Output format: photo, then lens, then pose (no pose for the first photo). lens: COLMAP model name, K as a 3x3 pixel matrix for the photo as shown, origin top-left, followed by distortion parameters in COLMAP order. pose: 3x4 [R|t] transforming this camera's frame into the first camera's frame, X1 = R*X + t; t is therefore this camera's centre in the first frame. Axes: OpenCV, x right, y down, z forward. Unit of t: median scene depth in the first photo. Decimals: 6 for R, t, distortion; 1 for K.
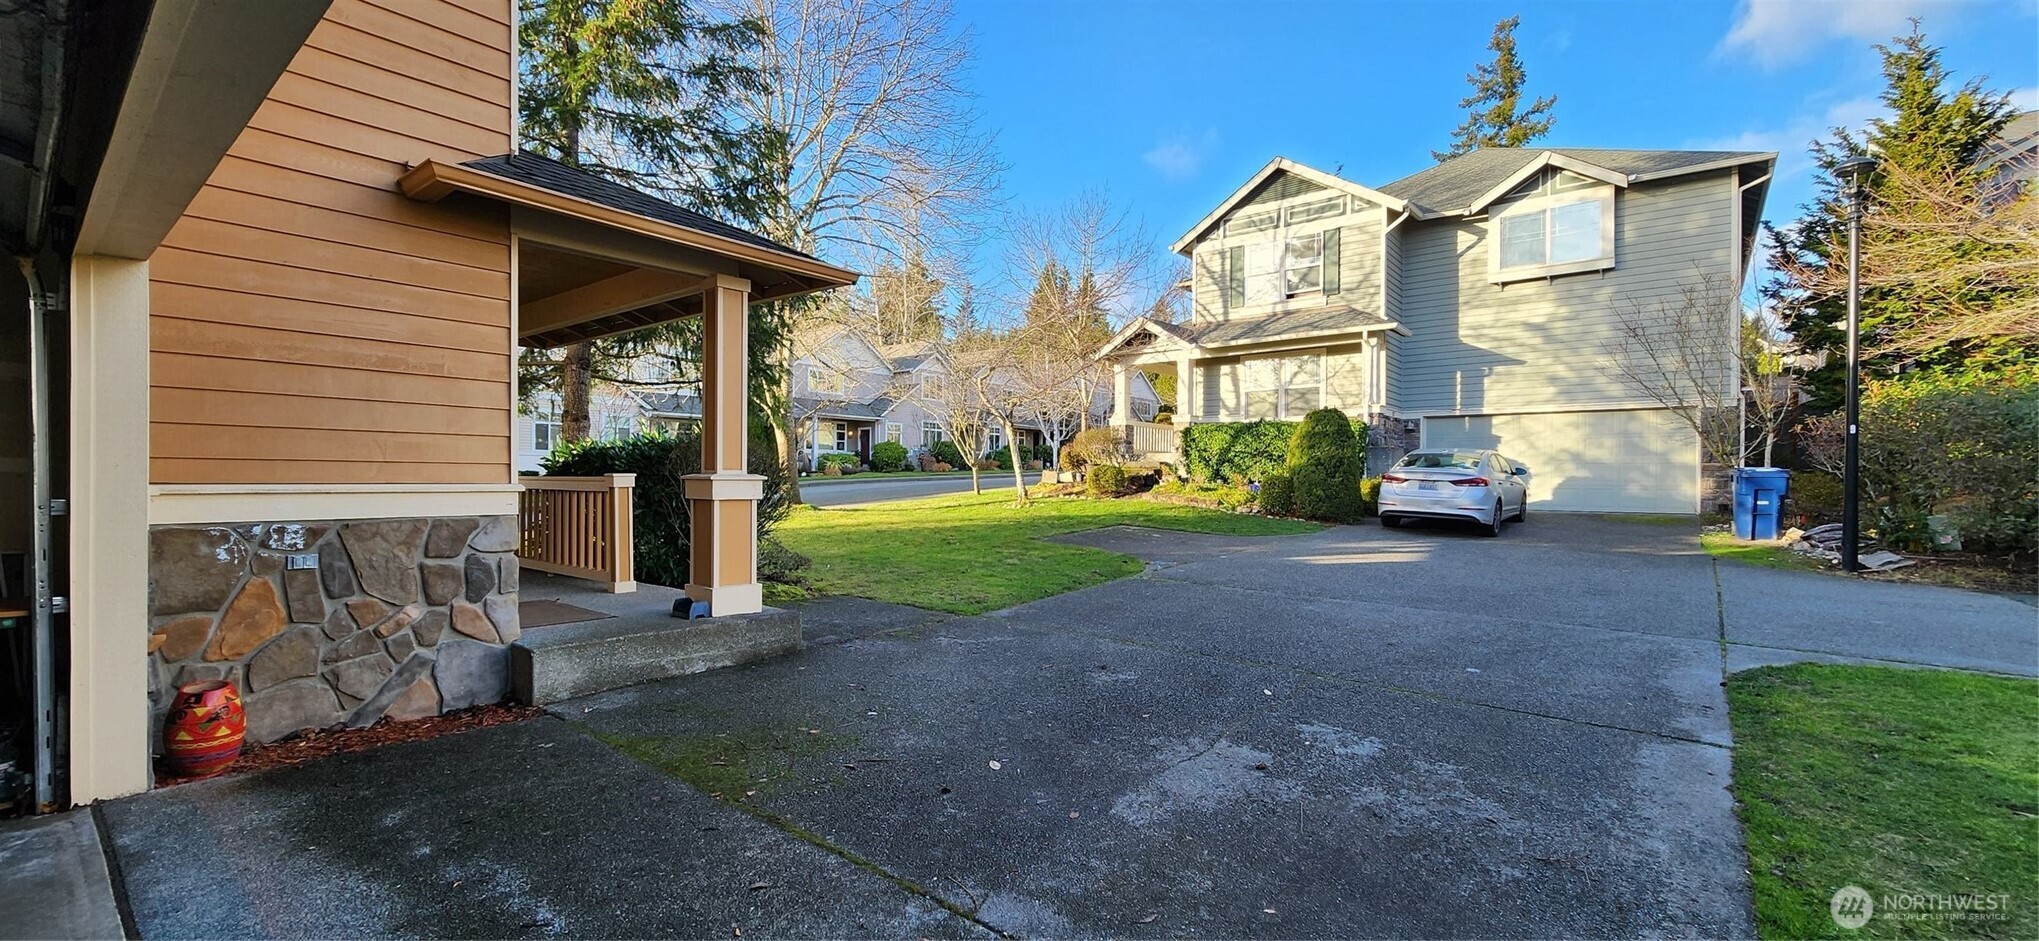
lens RADIAL K [[828.0, 0, 1026.0], [0, 828.0, 474.1], [0, 0, 1]] dist [0.001789, -0.001090]
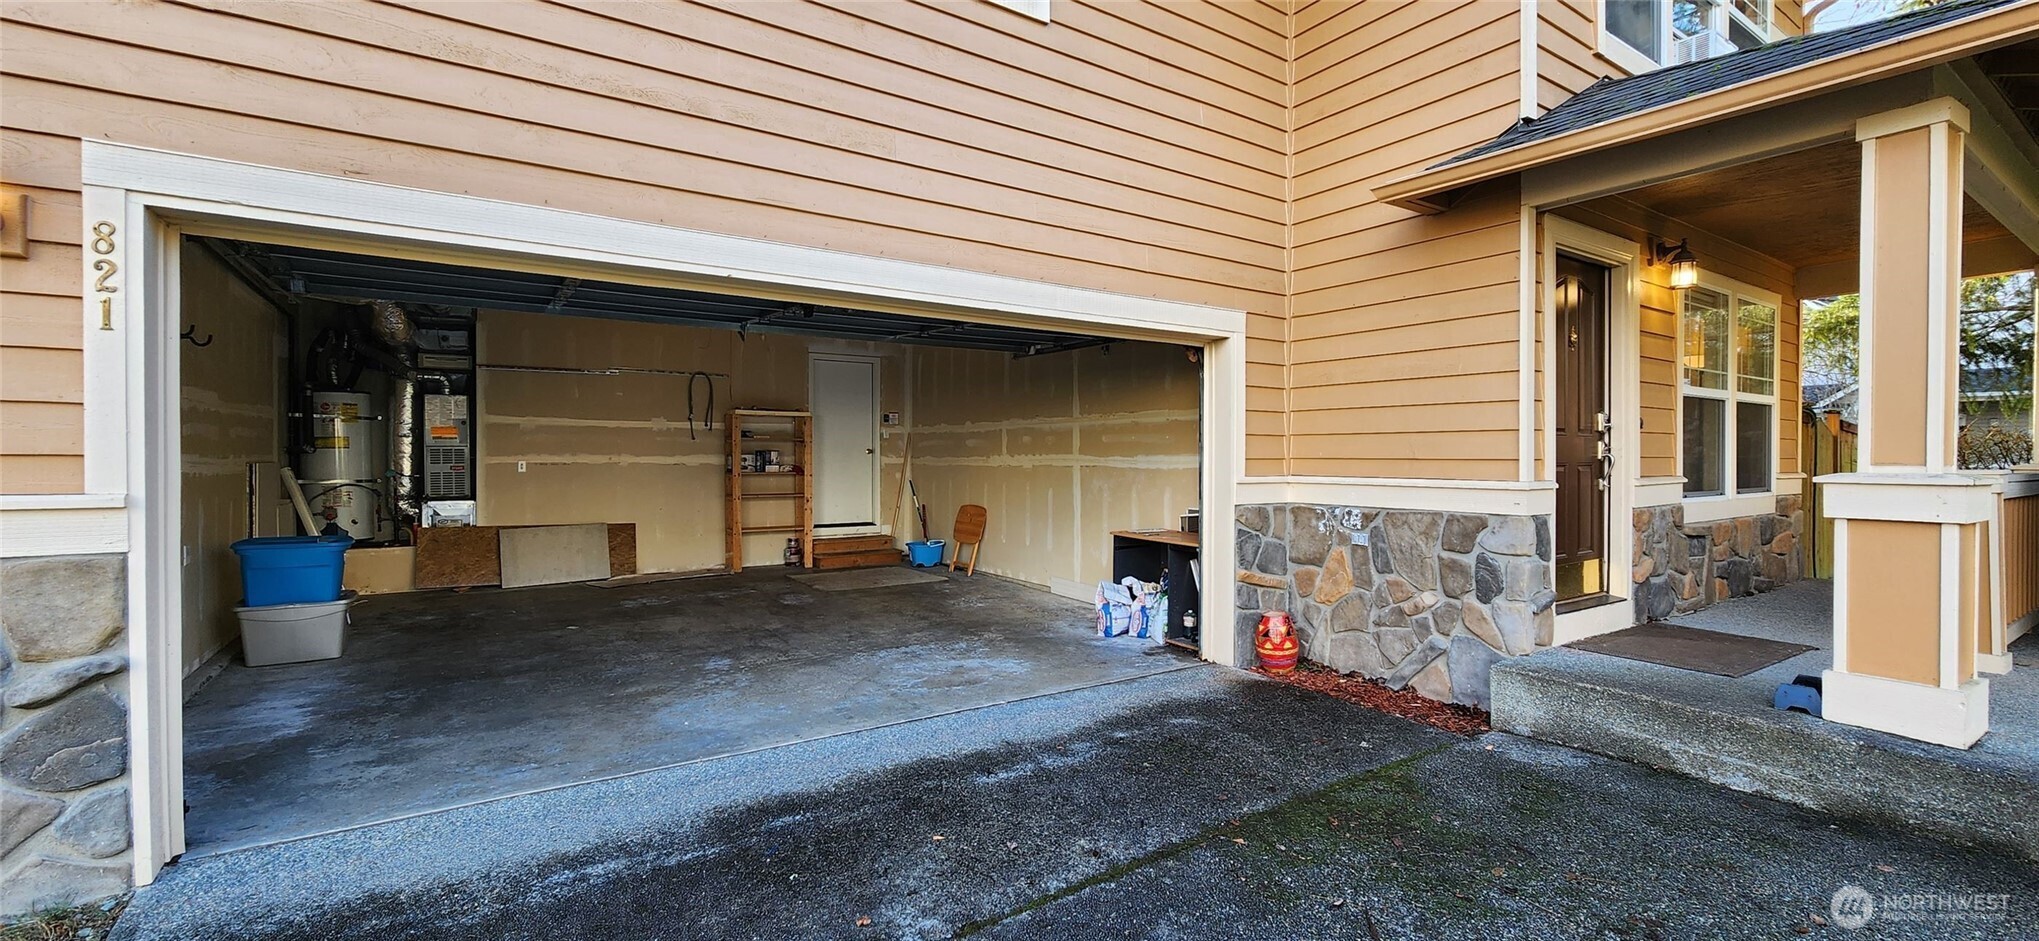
lens RADIAL K [[828.0, 0, 1022.4], [0, 828.0, 465.3], [0, 0, 1]] dist [0.001789, -0.001090]
pose [[-0.292975, 0.003245, -0.956115, 0.454811], [-0.003581, 0.999983, 0.004492, -0.009682], [0.956113, 0.004740, -0.292958, 0.833123]]
